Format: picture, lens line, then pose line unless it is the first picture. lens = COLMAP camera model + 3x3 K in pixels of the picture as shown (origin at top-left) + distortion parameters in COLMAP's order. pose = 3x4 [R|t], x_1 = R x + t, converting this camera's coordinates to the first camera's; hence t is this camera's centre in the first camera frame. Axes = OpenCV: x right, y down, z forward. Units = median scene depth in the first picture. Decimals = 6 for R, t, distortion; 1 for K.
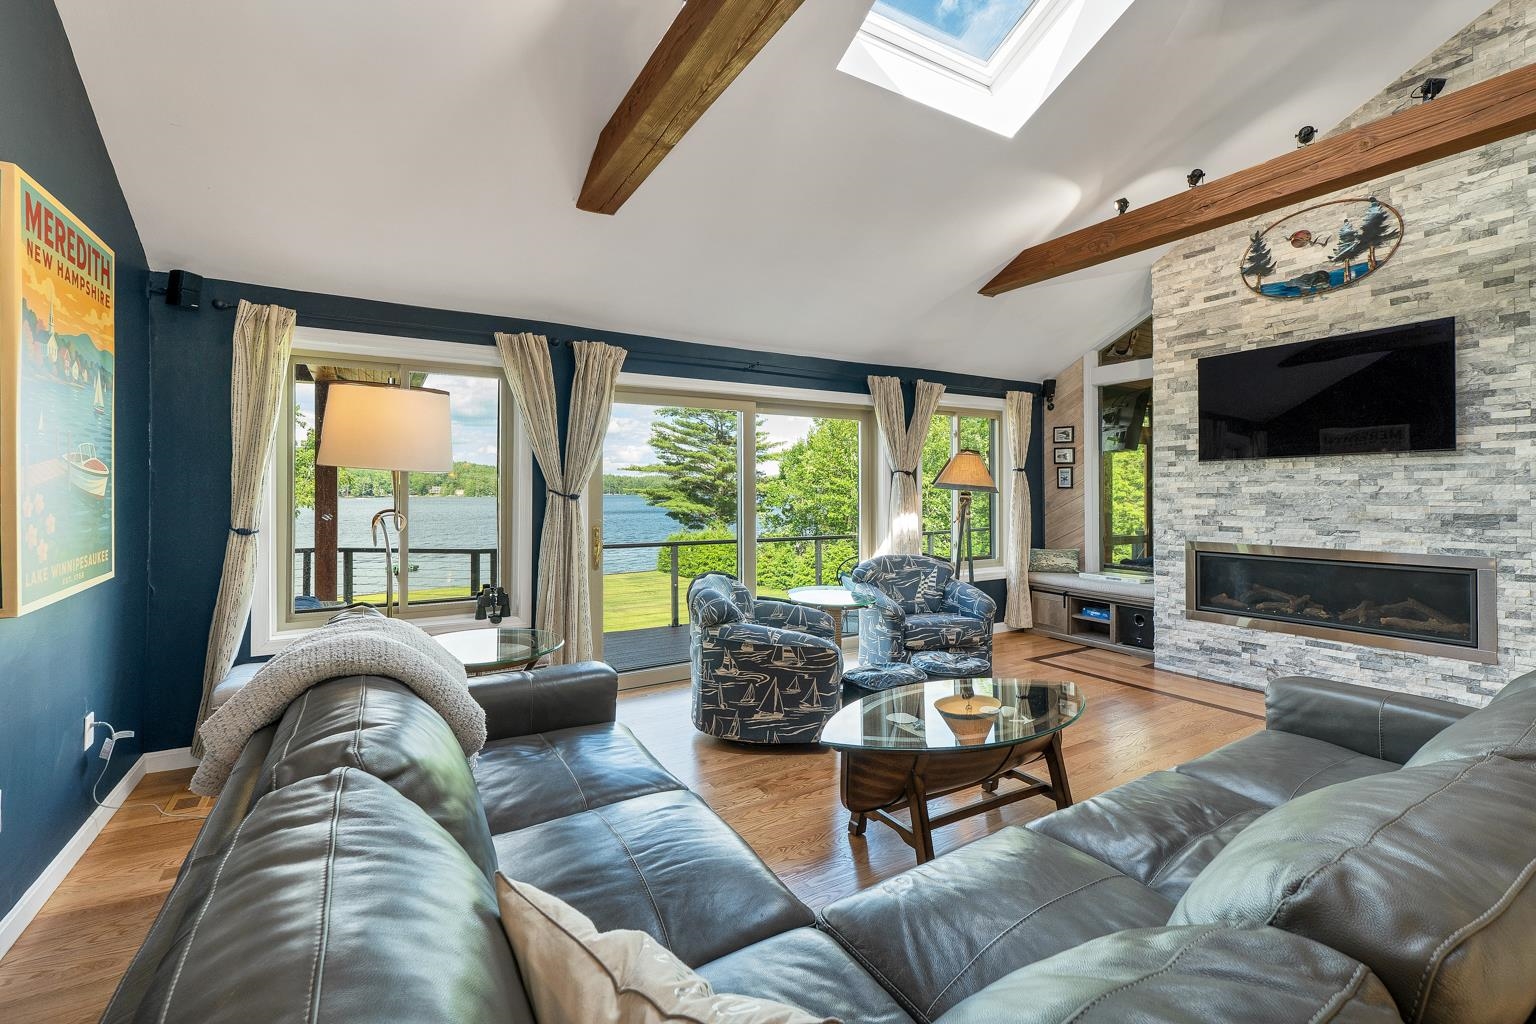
lens RADIAL K [[655.1, 0, 760.5], [0, 655.1, 500.1], [0, 0, 1]] dist [0.001681, -0.000103]
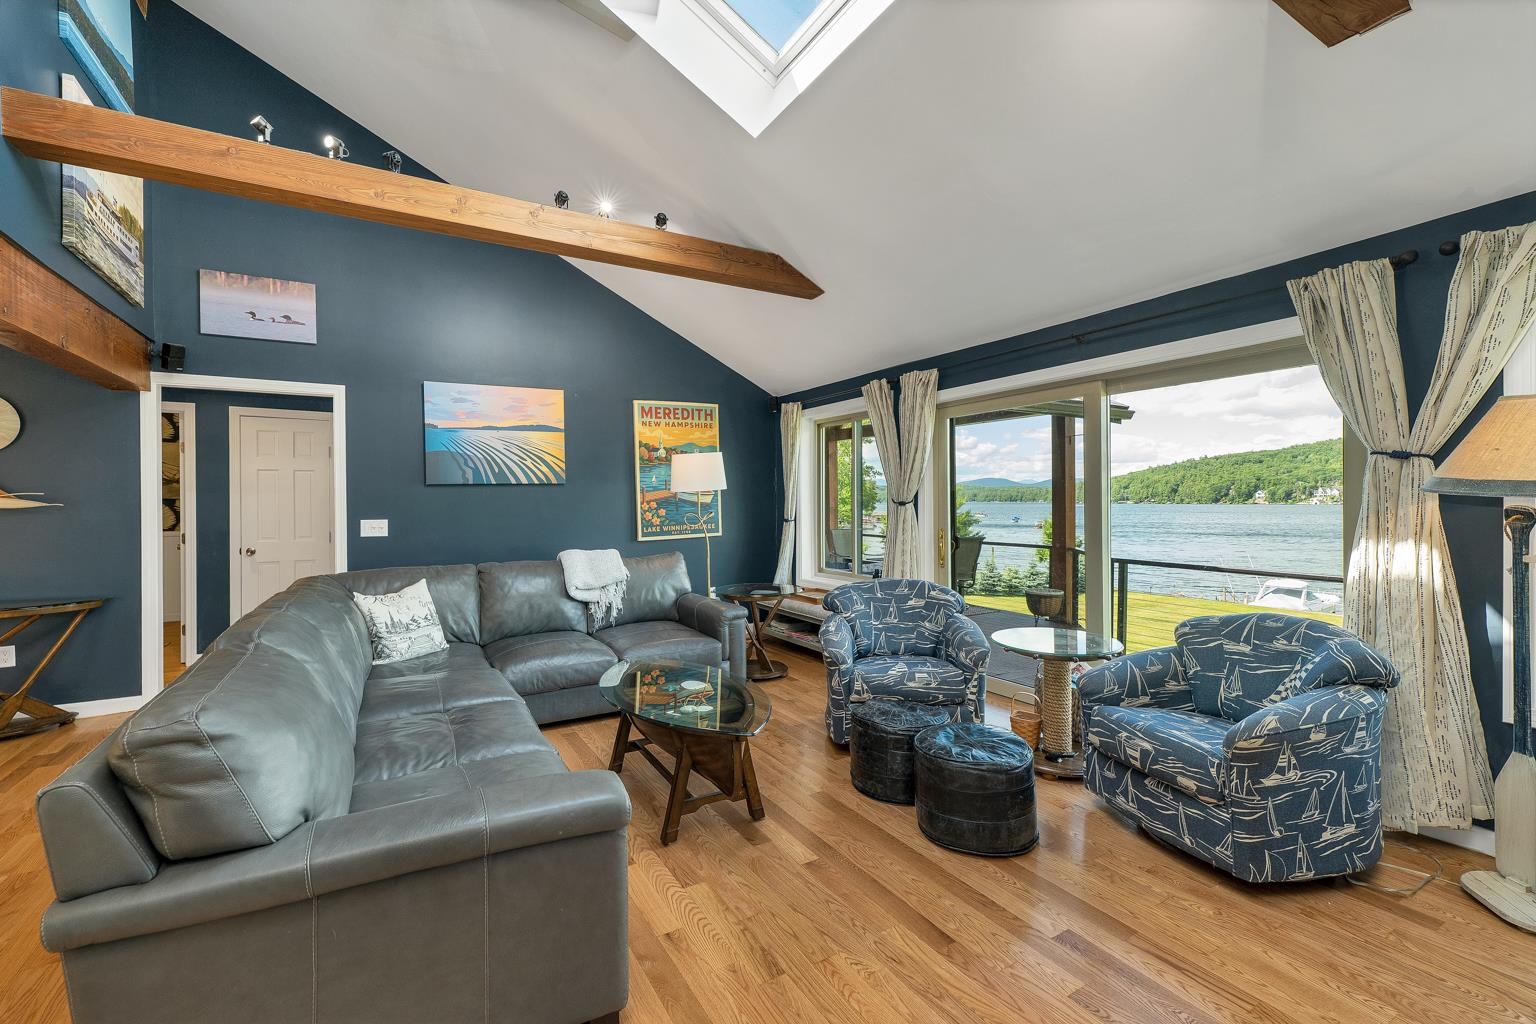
lens RADIAL K [[655.1, 0, 763.6], [0, 655.1, 505.3], [0, 0, 1]] dist [0.001681, -0.000103]
pose [[-0.019013, 0.005447, -0.999804, 0.999804], [-0.002058, 0.999983, 0.005487, -0.007669], [0.999817, 0.002162, -0.019001, 0.808276]]
